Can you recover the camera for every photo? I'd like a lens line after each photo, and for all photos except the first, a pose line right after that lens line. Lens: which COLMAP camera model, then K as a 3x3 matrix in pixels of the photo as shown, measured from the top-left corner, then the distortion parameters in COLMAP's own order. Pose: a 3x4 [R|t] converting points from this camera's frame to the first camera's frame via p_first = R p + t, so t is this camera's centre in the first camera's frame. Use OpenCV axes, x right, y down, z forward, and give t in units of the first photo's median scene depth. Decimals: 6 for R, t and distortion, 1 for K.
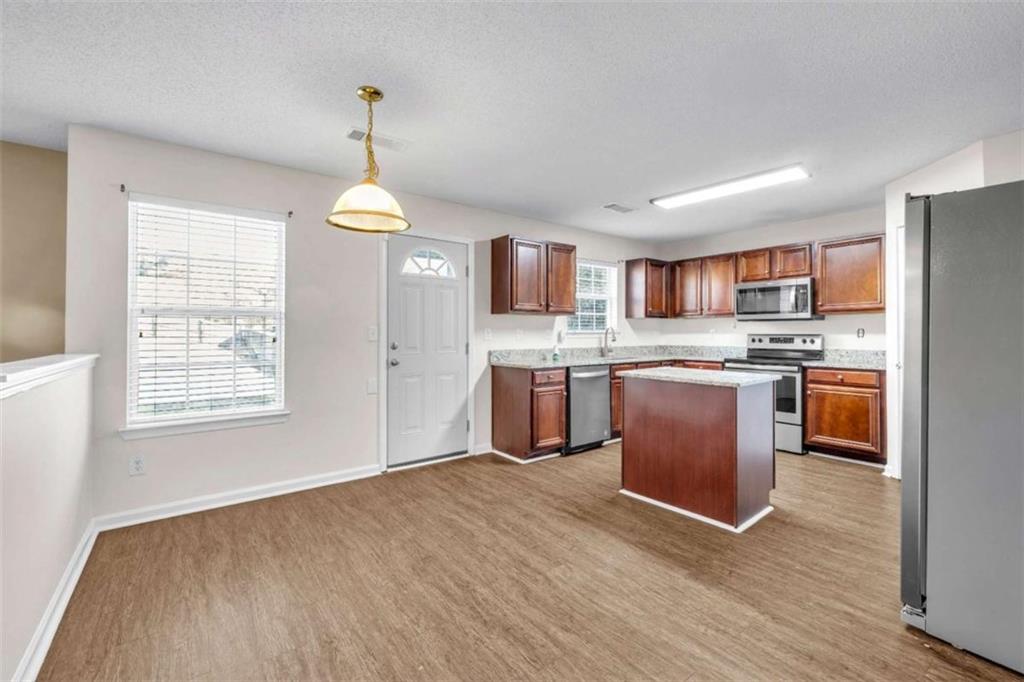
lens RADIAL K [[428.5, 0, 507.4], [0, 428.5, 337.4], [0, 0, 1]] dist [0.000542, 0.000075]
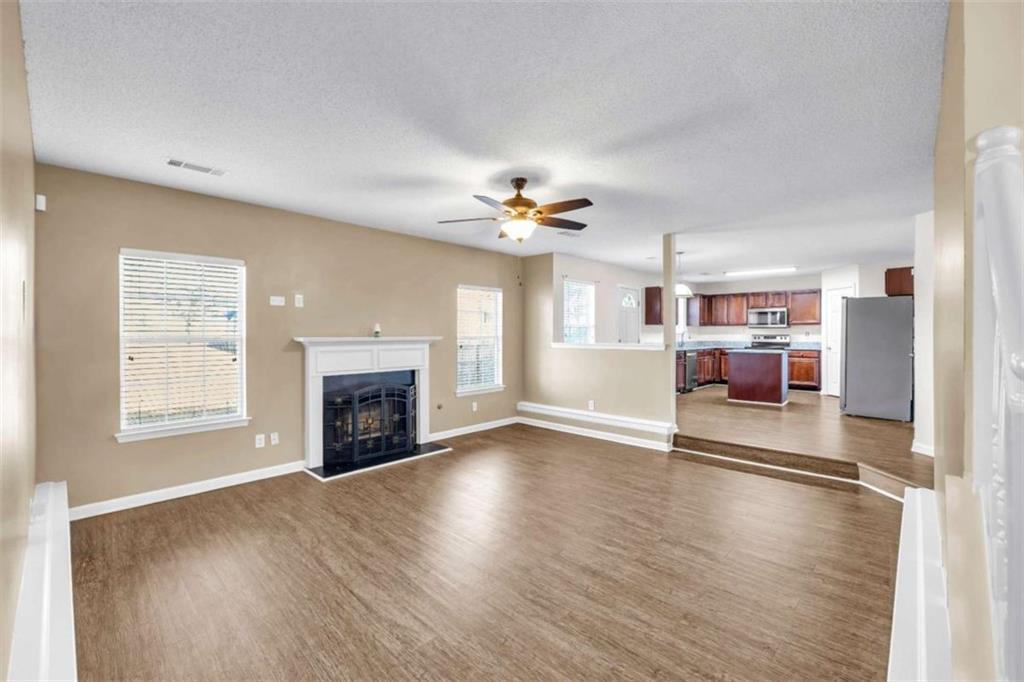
lens RADIAL K [[428.5, 0, 507.4], [0, 428.5, 337.4], [0, 0, 1]] dist [0.000542, 0.000075]
pose [[0.987108, -0.001752, 0.160046, -0.986315], [0.002722, 0.999979, -0.005840, 0.014677], [-0.160033, 0.006200, 0.987092, -0.863660]]
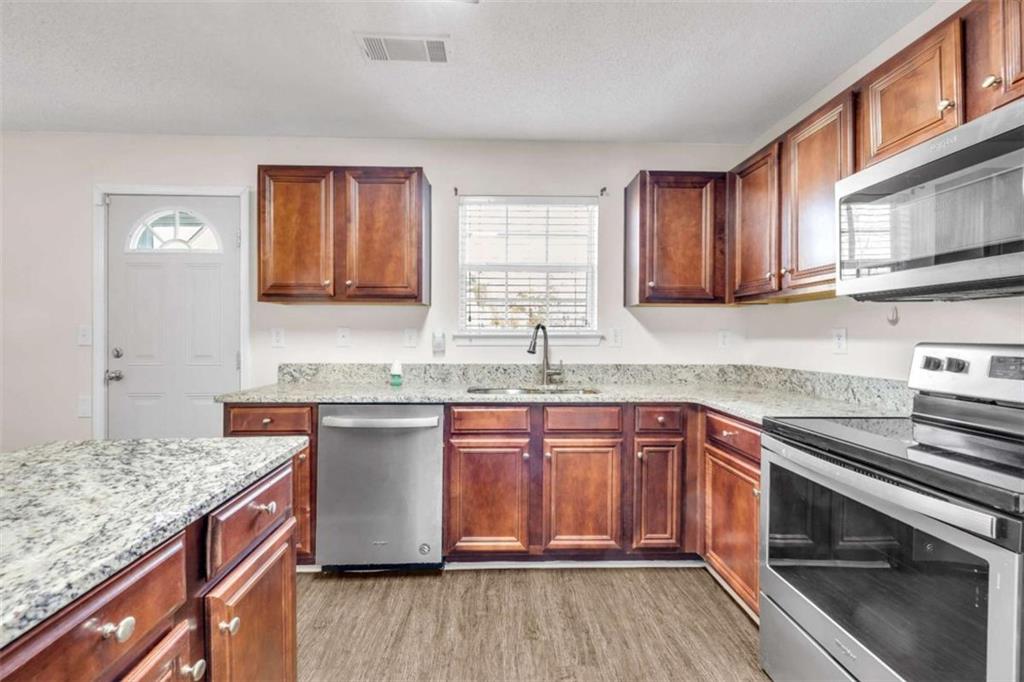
lens RADIAL K [[428.5, 0, 507.4], [0, 428.5, 337.4], [0, 0, 1]] dist [0.000542, 0.000075]
pose [[0.815685, 0.006118, -0.578464, 0.584115], [-0.010096, 0.999942, -0.003659, -0.008412], [0.578408, 0.008825, 0.815700, 0.682788]]
